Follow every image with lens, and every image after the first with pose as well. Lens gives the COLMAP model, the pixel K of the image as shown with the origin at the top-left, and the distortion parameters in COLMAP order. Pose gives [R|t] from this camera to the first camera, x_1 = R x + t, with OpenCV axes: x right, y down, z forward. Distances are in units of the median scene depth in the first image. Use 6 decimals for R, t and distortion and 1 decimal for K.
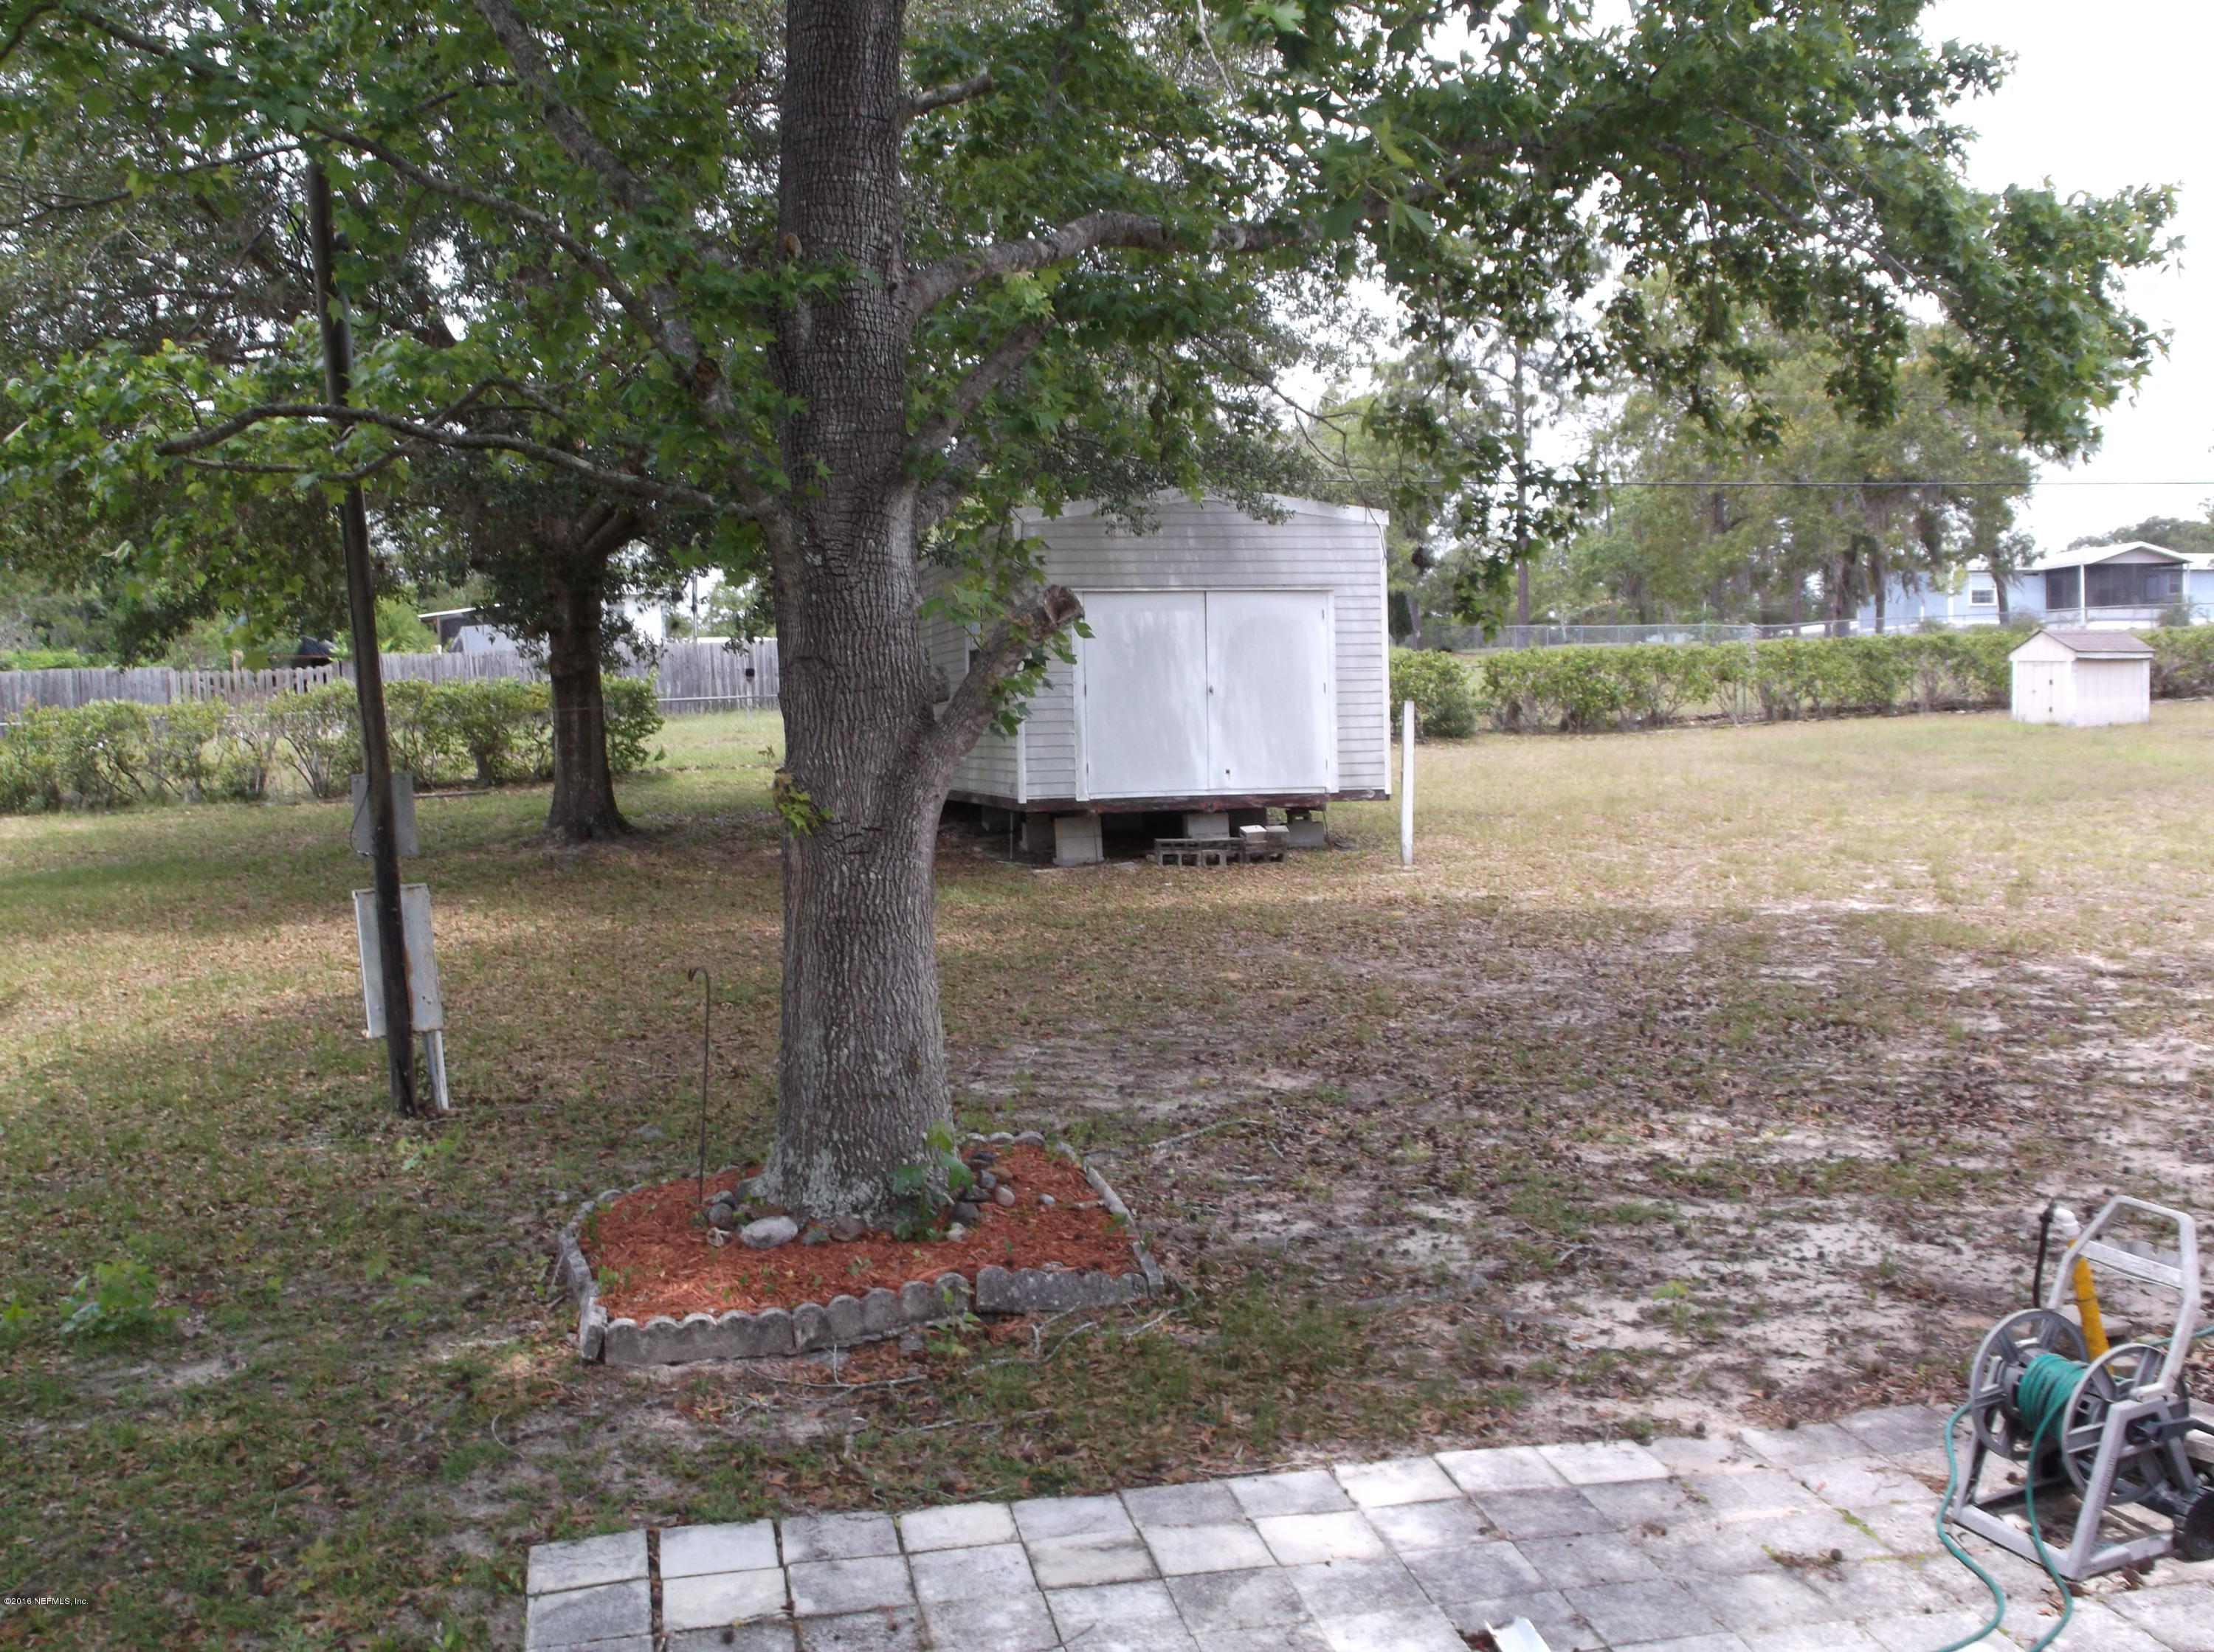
lens RADIAL K [[2168.1, 0, 1118.4], [0, 2168.1, 832.4], [0, 0, 1]] dist [0.003045, 0.000000]
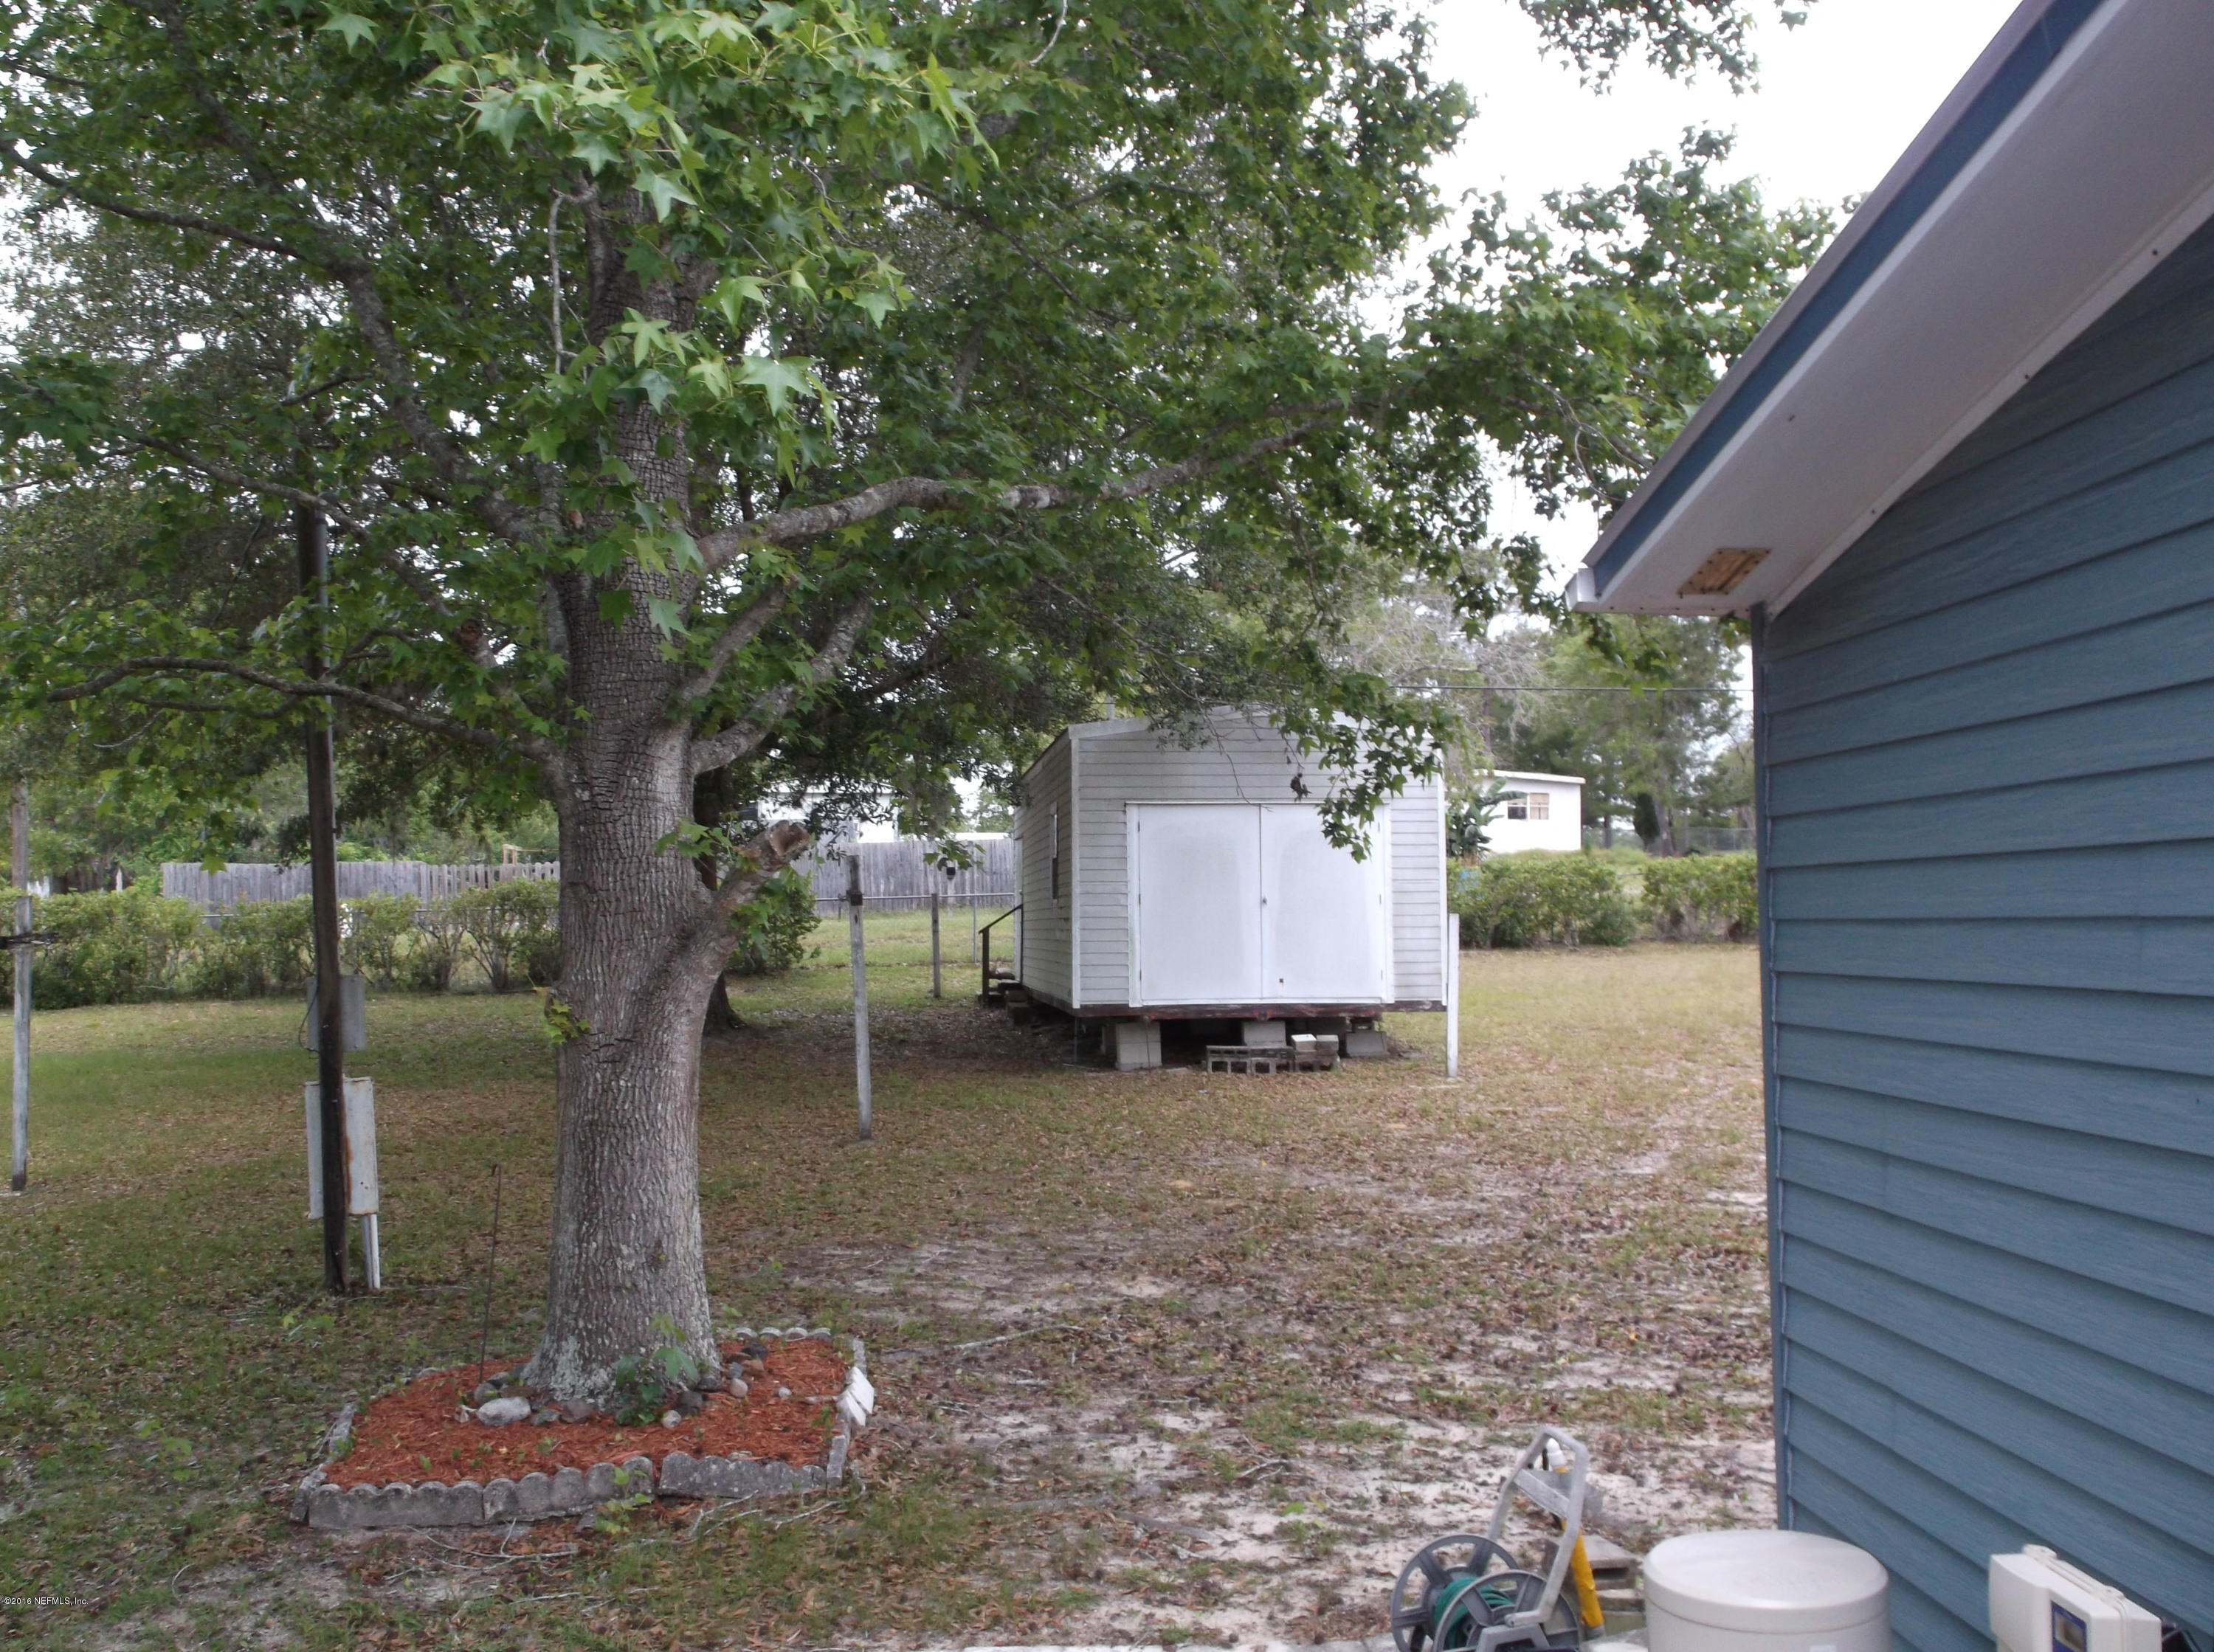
lens RADIAL K [[2168.1, 0, 1090.3], [0, 2168.1, 811.4], [0, 0, 1]] dist [0.003045, 0.000000]
pose [[0.990368, 0.006133, -0.138321, 0.220401], [-0.019920, 0.994936, -0.098516, -0.010872], [0.137017, 0.100322, 0.985475, -0.049224]]
